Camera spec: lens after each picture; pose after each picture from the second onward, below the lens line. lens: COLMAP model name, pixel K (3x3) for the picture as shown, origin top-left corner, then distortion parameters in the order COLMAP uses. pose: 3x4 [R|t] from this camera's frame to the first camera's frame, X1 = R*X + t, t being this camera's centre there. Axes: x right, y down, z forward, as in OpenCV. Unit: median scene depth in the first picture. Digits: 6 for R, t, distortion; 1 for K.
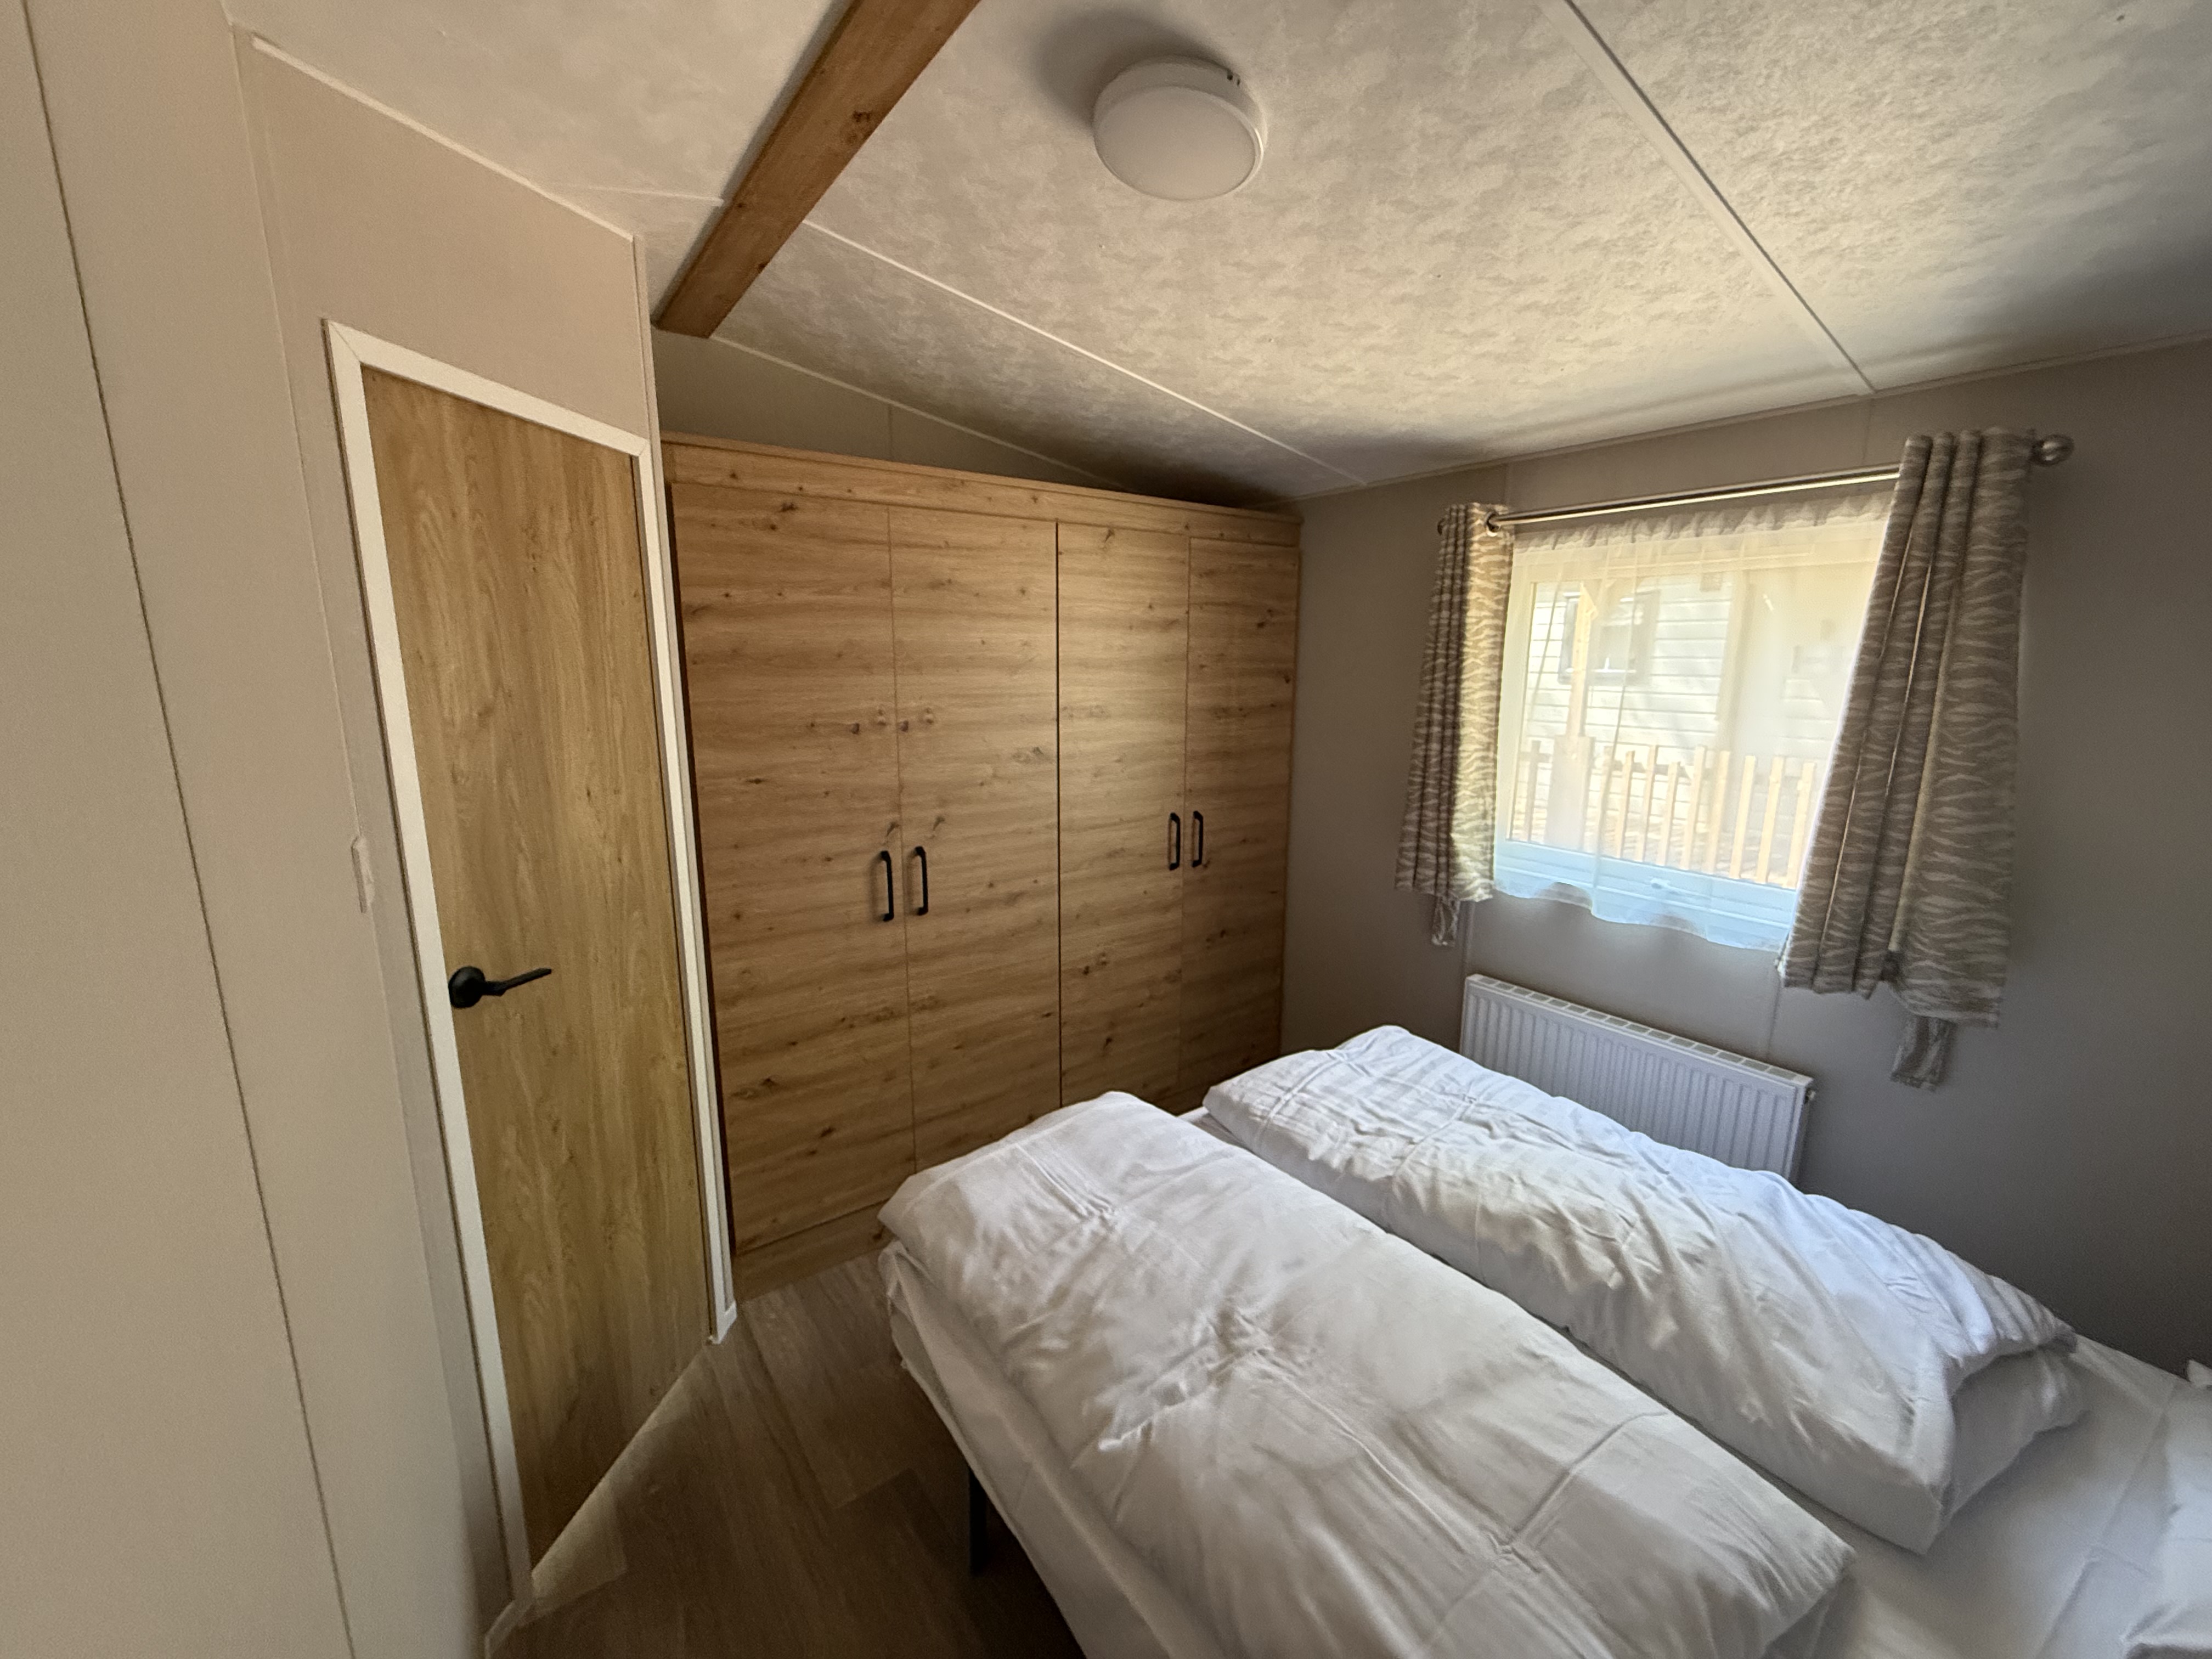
lens RADIAL K [[879.5, 0, 1099.4], [0, 879.5, 822.3], [0, 0, 1]] dist [-0.000578, -0.000393]
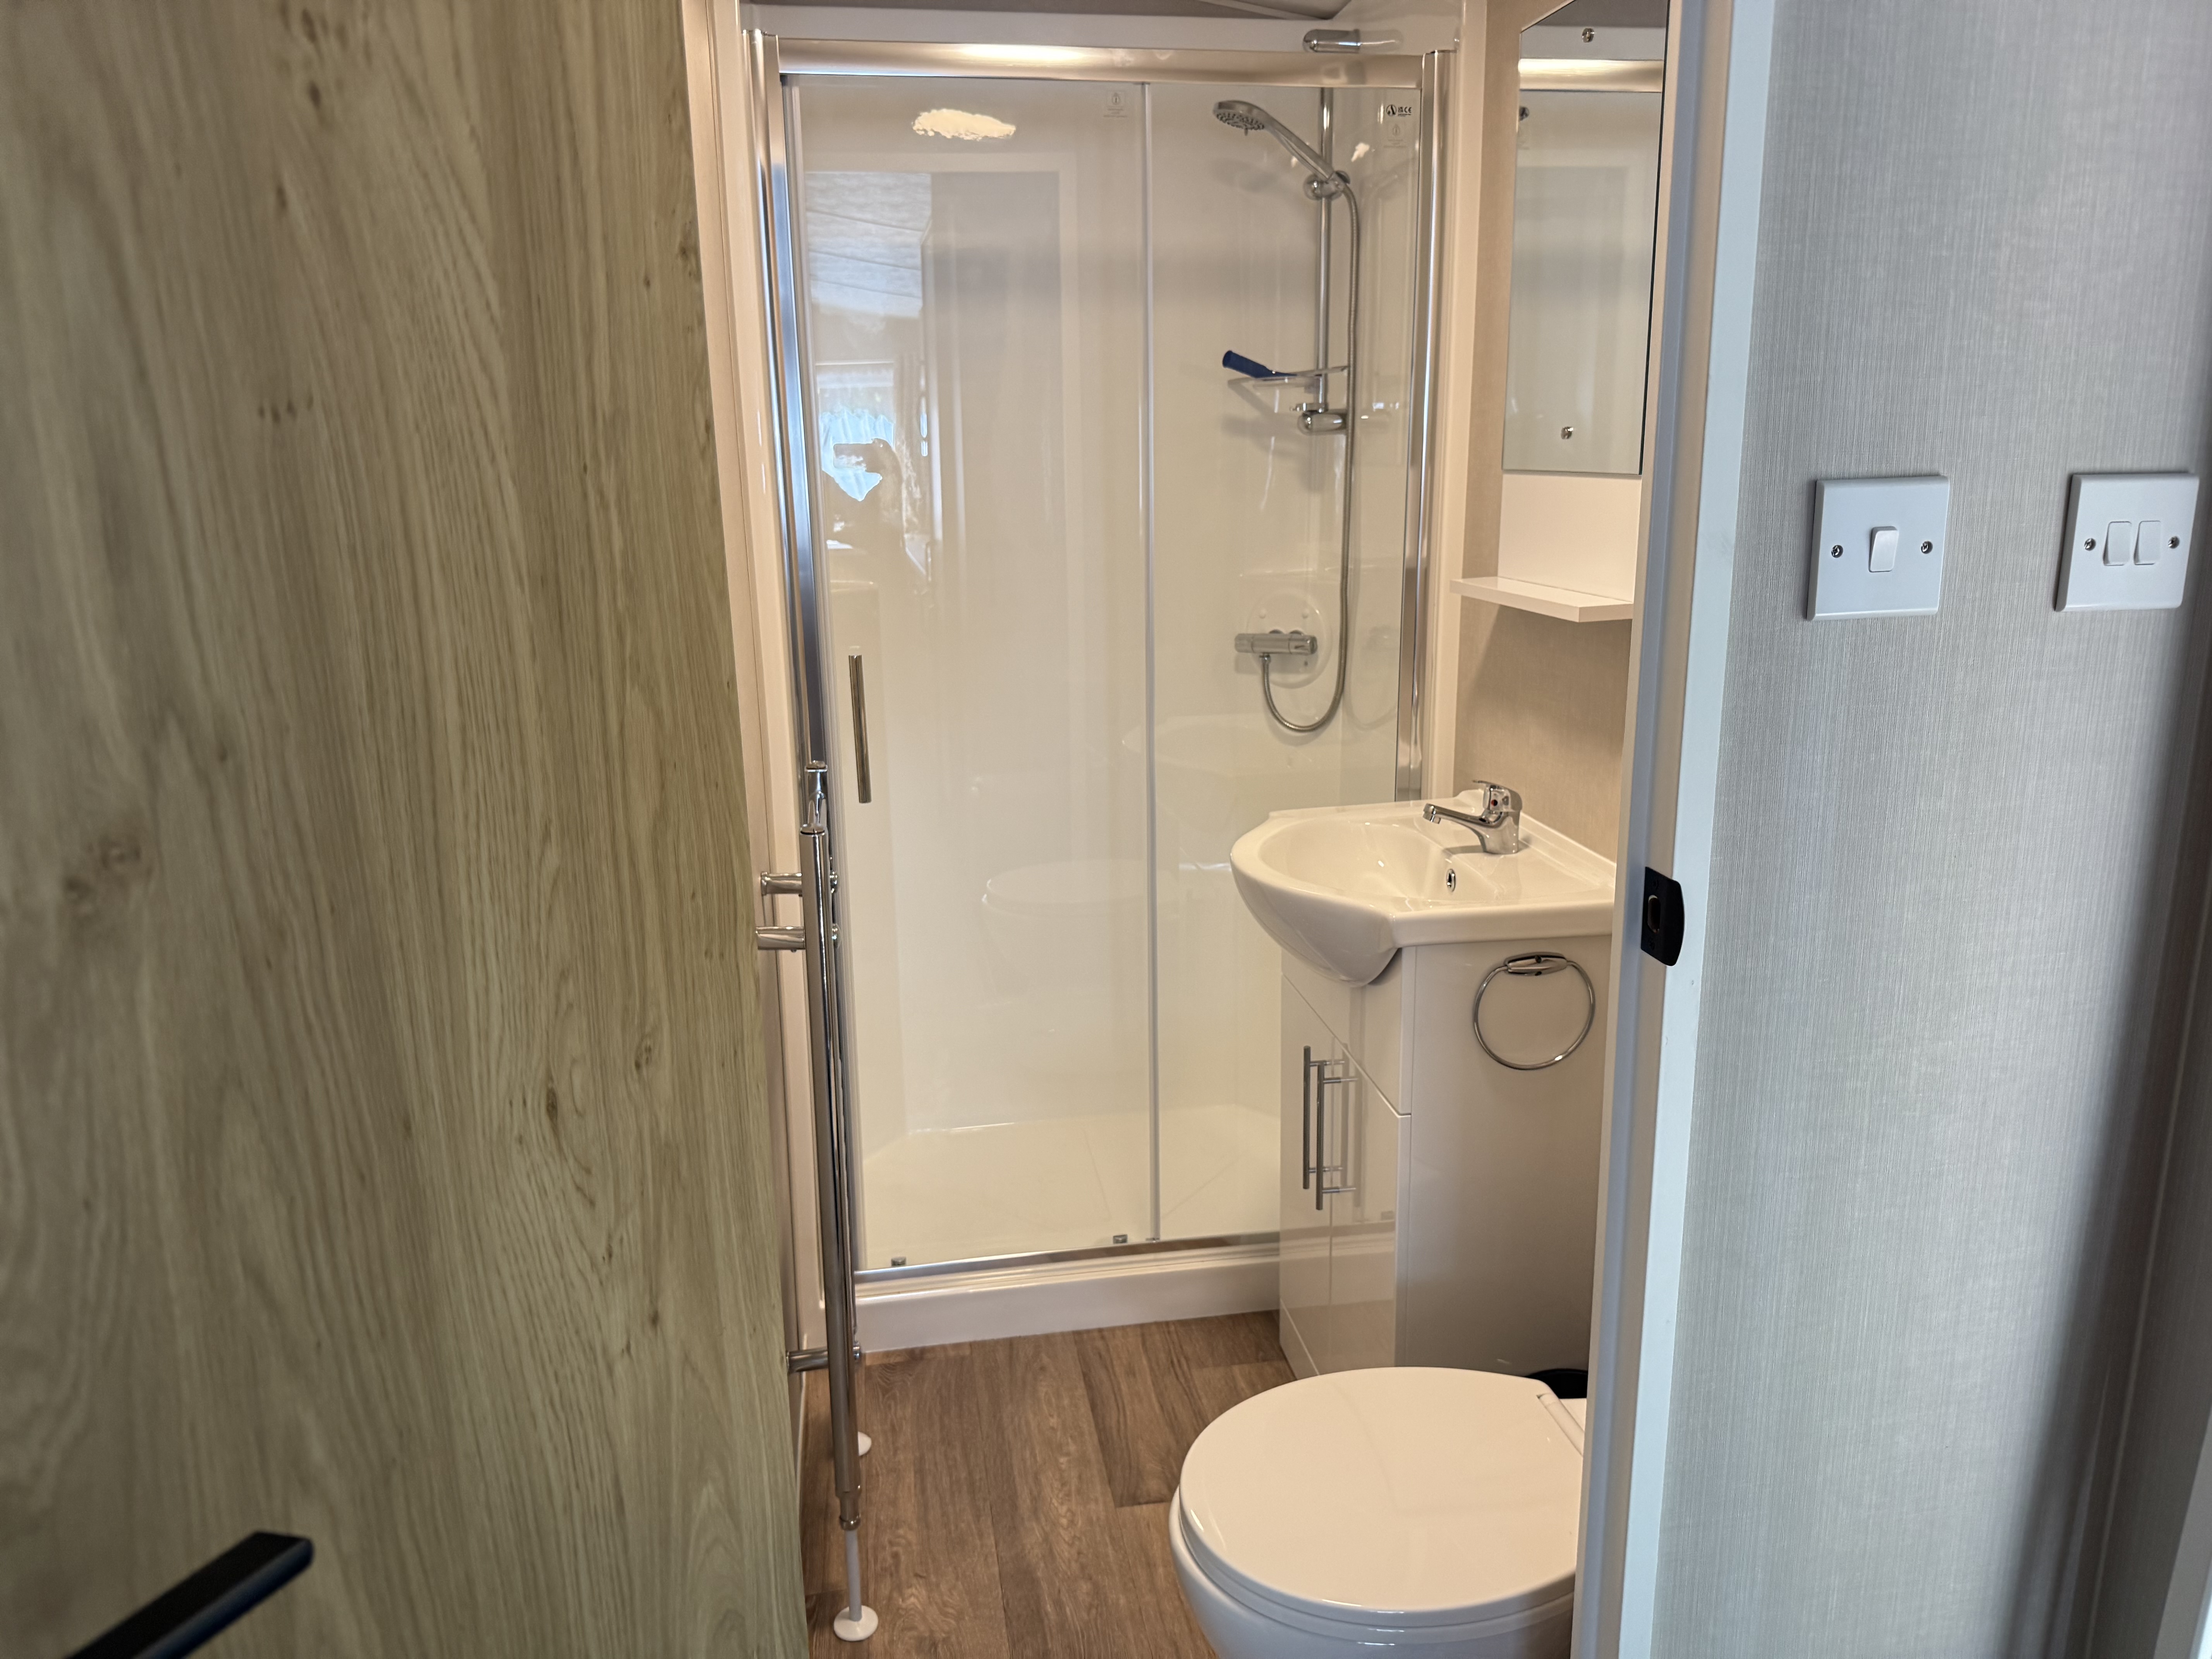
lens RADIAL K [[1547.1, 0, 1106.0], [0, 1547.1, 829.5], [0, 0, 1]] dist [0.032085, -0.030440]
pose [[0.997872, -0.007849, -0.064730, -0.422050], [0.011140, 0.998655, 0.050641, -0.132121], [0.064245, -0.051254, 0.996617, 0.621471]]
